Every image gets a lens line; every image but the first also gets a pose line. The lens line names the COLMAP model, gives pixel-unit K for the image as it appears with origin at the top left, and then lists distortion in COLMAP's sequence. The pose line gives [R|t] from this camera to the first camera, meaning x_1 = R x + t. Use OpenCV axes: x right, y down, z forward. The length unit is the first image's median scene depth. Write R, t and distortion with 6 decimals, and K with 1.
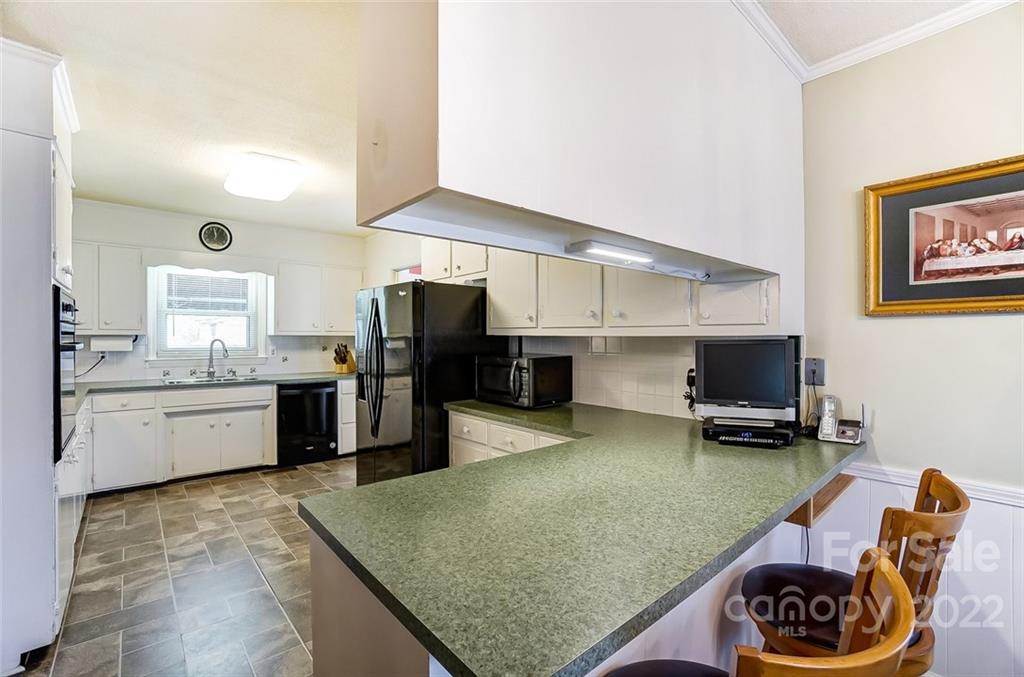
lens RADIAL K [[451.3, 0, 512.0], [0, 451.3, 338.5], [0, 0, 1]] dist [-0.026171, 0.000855]
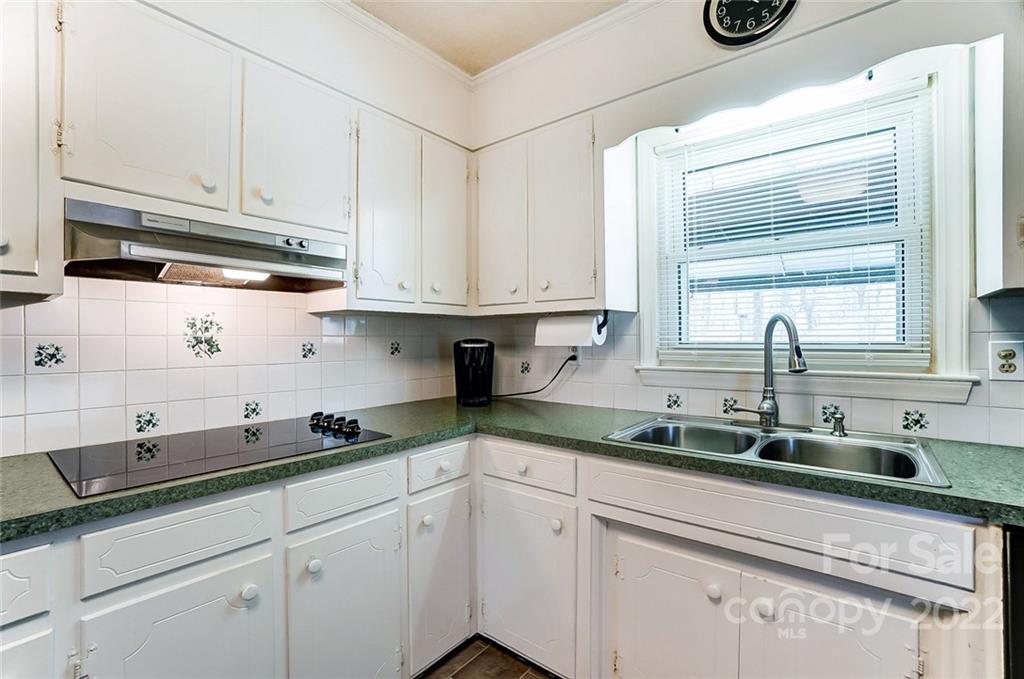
lens RADIAL K [[451.3, 0, 512.0], [0, 451.3, 339.5], [0, 0, 1]] dist [-0.026171, 0.000855]
pose [[0.162577, -0.006117, -0.986677, -0.390443], [0.001721, 0.999981, -0.005916, 0.022299], [0.986694, -0.000736, 0.162585, 0.799744]]
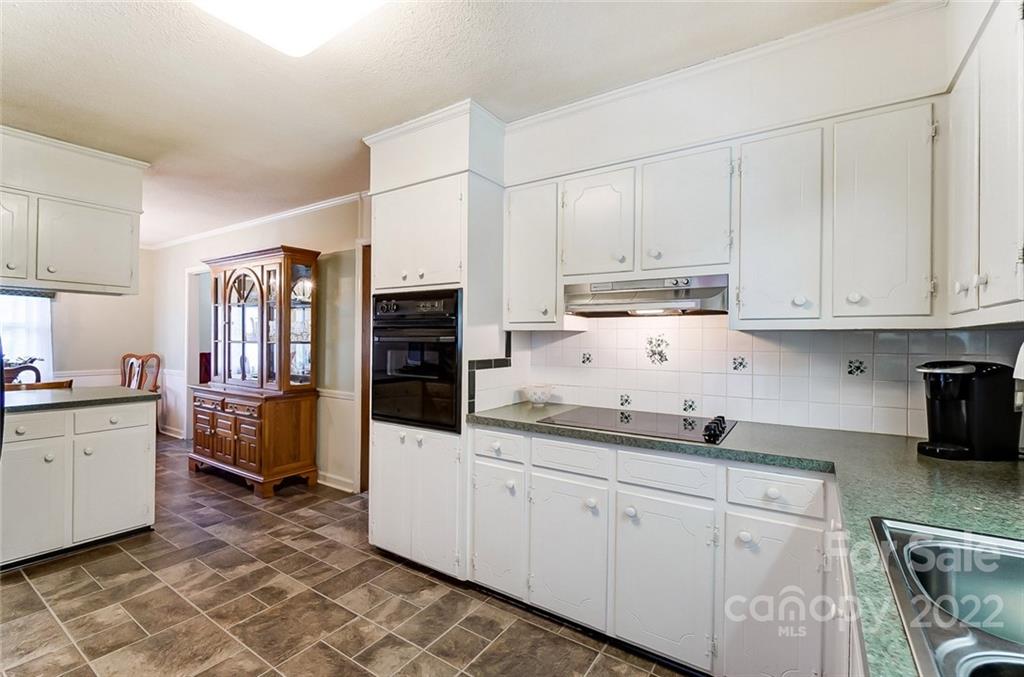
lens RADIAL K [[451.3, 0, 512.0], [0, 451.3, 338.5], [0, 0, 1]] dist [-0.026171, 0.000855]
pose [[-0.964633, -0.018151, -0.262969, -0.475086], [-0.018451, 0.999829, -0.001330, 0.007109], [0.262948, 0.003569, -0.964803, 1.093976]]
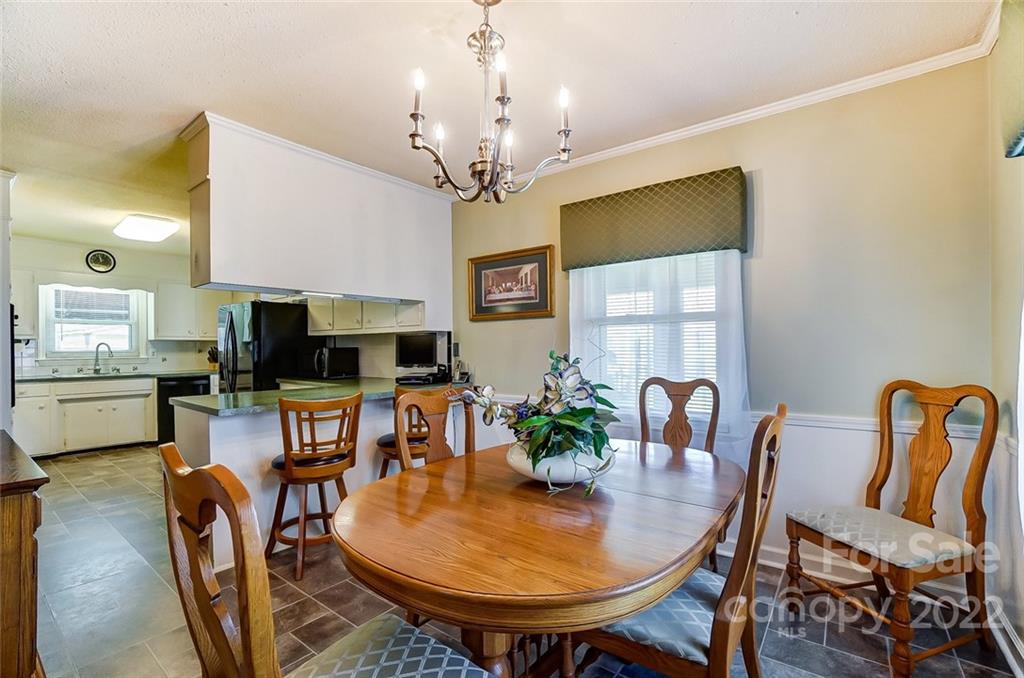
lens RADIAL K [[467.1, 0, 510.0], [0, 467.1, 349.4], [0, 0, 1]] dist [-0.028492, 0.019367]
pose [[0.985410, -0.011116, 0.169836, 0.257627], [0.011363, 0.999935, -0.000483, 0.035355], [-0.169820, 0.002406, 0.985472, -0.497309]]
